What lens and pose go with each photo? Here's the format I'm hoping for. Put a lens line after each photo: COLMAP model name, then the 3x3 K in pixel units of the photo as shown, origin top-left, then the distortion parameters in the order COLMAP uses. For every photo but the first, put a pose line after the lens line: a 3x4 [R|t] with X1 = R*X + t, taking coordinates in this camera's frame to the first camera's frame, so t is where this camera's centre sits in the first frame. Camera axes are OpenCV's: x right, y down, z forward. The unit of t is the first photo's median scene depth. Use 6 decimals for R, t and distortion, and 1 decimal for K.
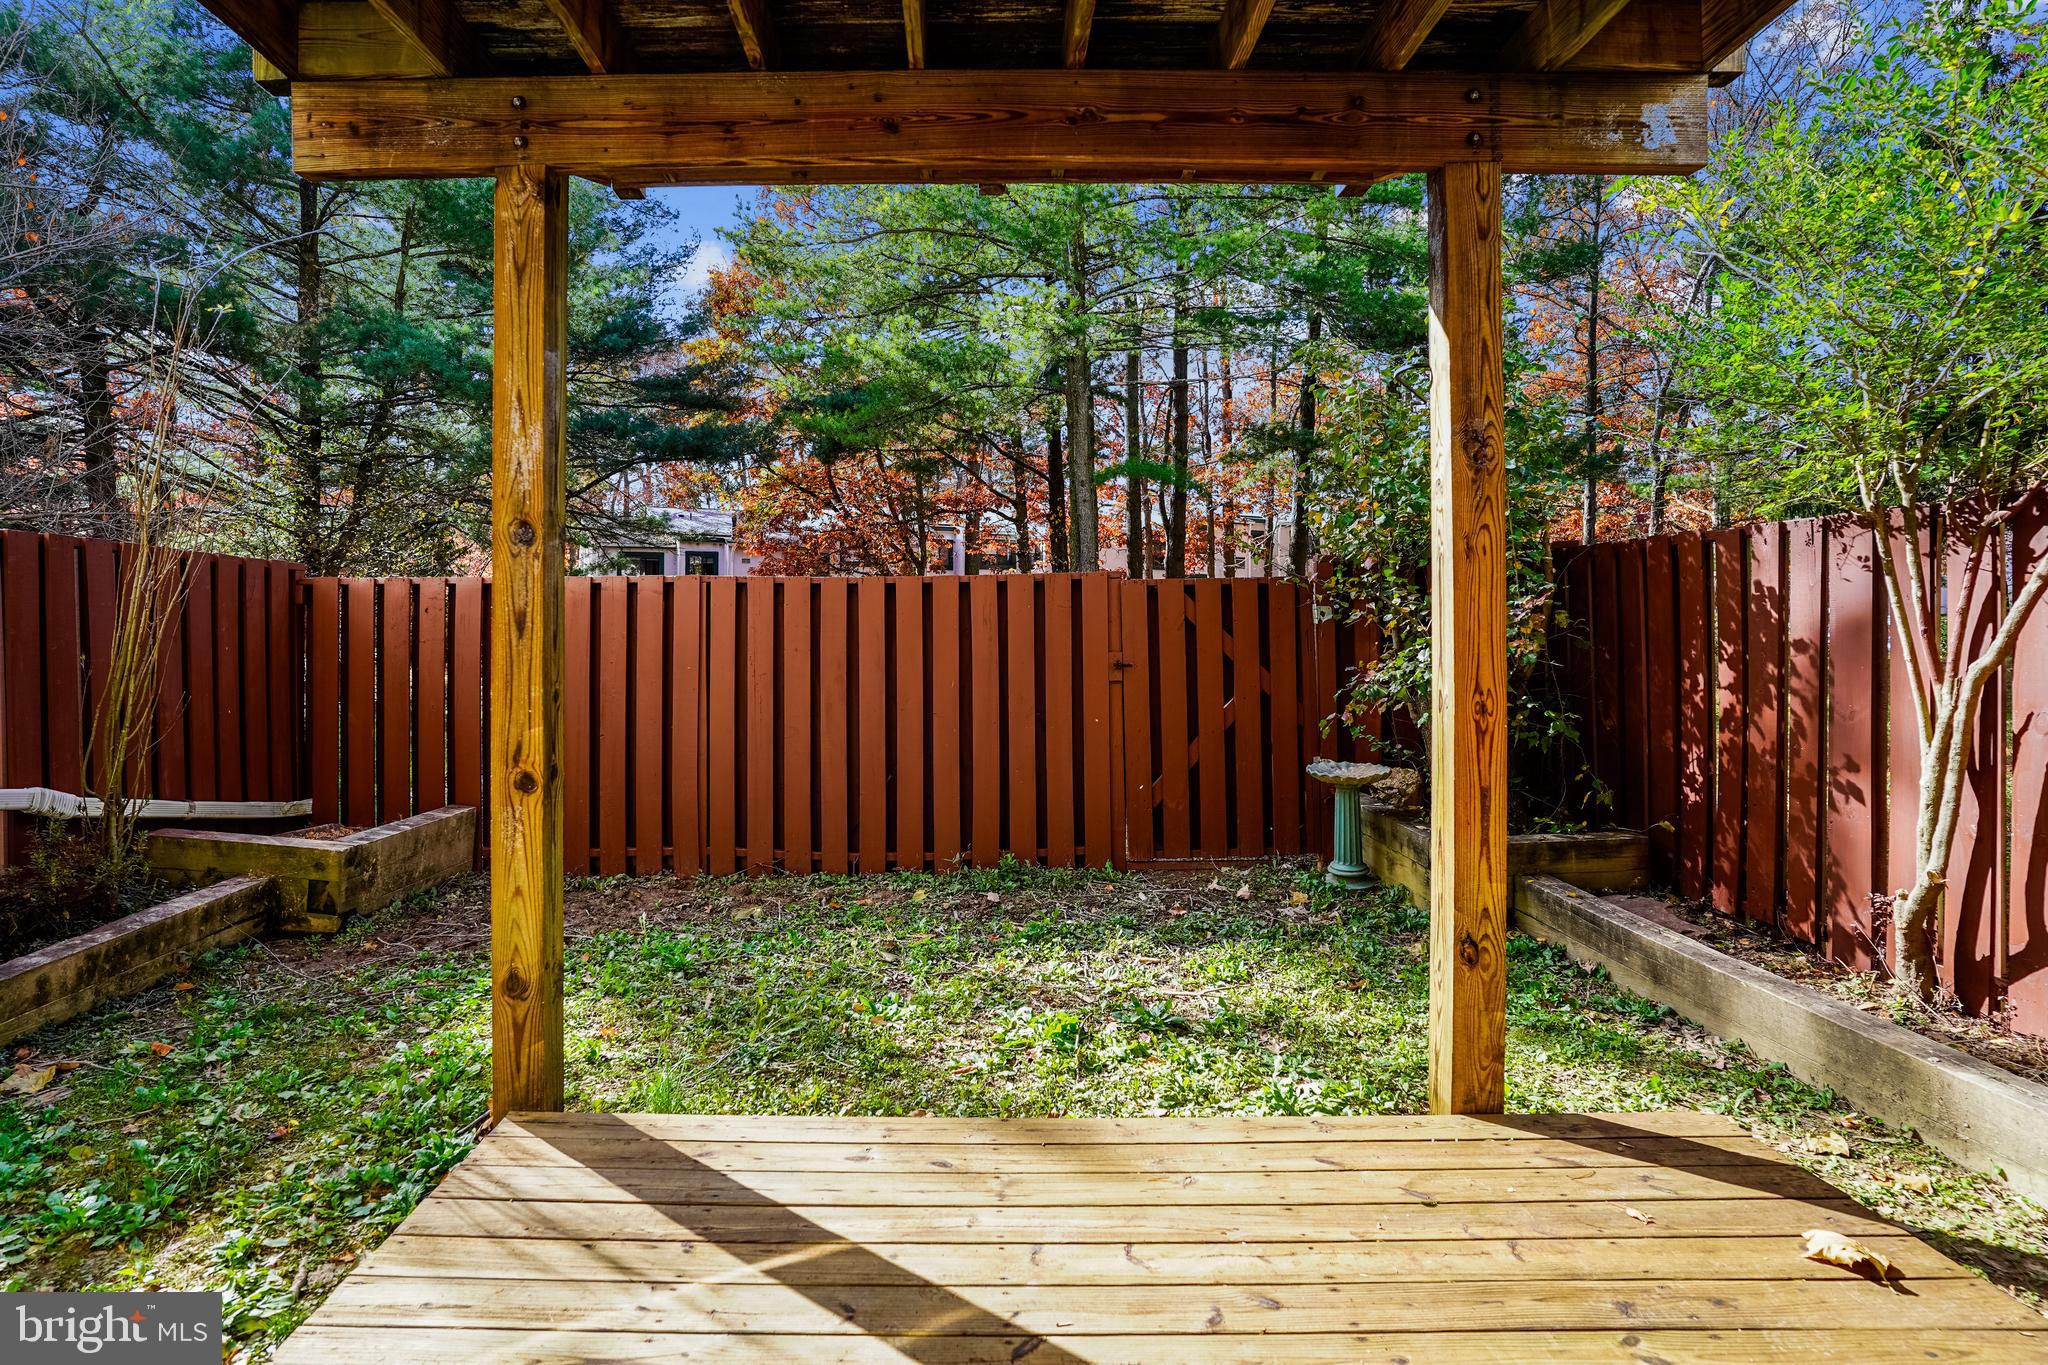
lens RADIAL K [[1079.5, 0, 1022.1], [0, 1079.5, 677.2], [0, 0, 1]] dist [-0.052278, 0.038258]
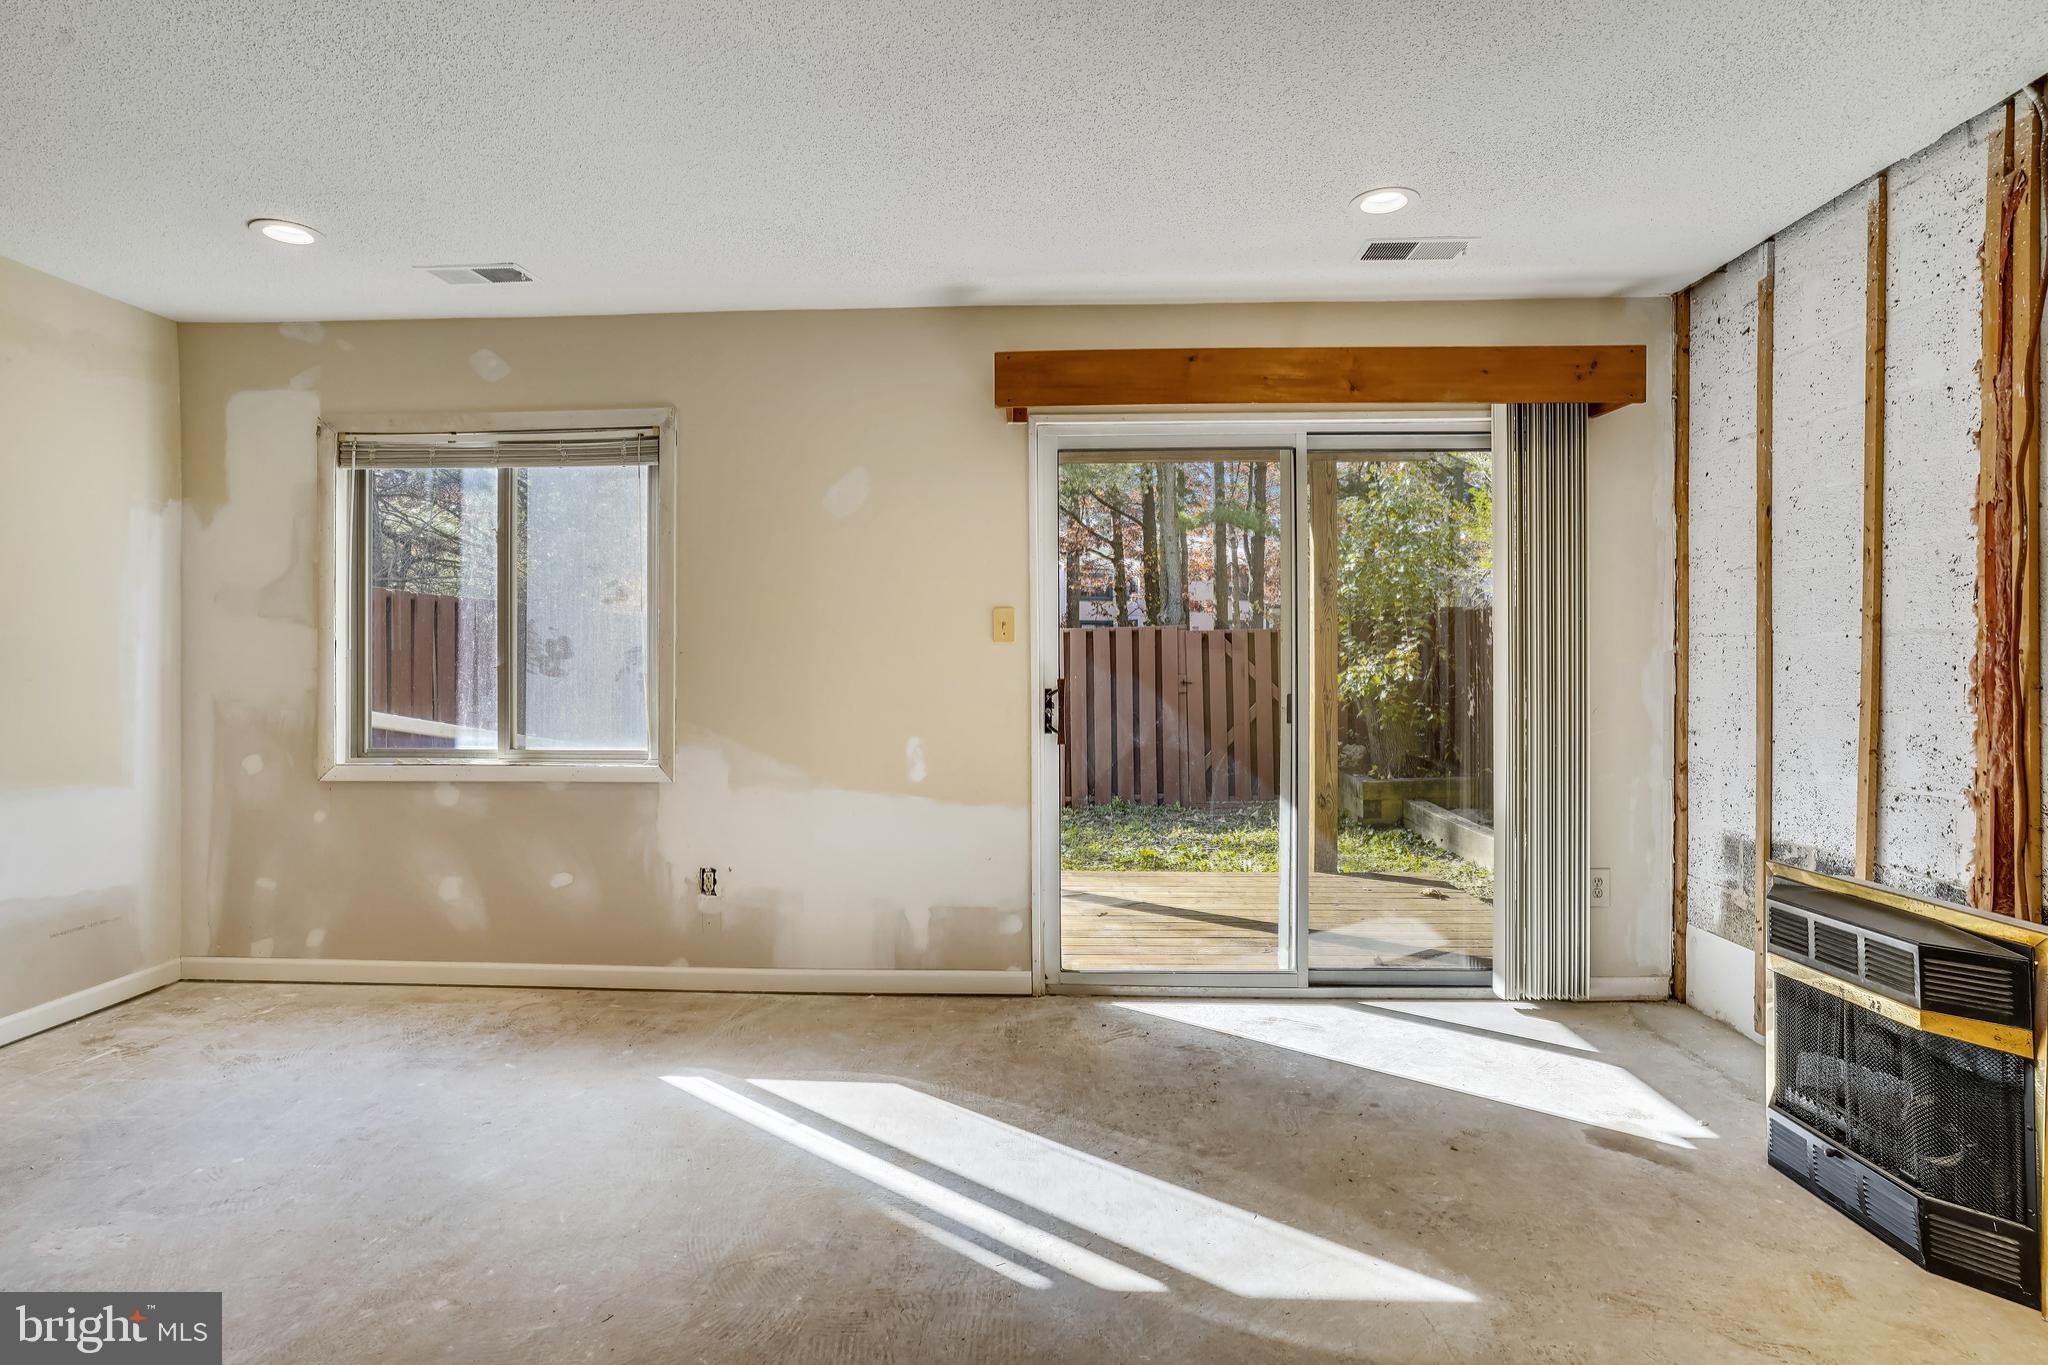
lens RADIAL K [[1079.5, 0, 1022.1], [0, 1079.5, 677.2], [0, 0, 1]] dist [-0.052278, 0.038258]
pose [[0.996115, -0.004624, -0.087945, -0.002286], [0.002721, 0.999760, -0.021753, 0.003136], [0.088024, 0.021430, 0.995888, -0.133748]]
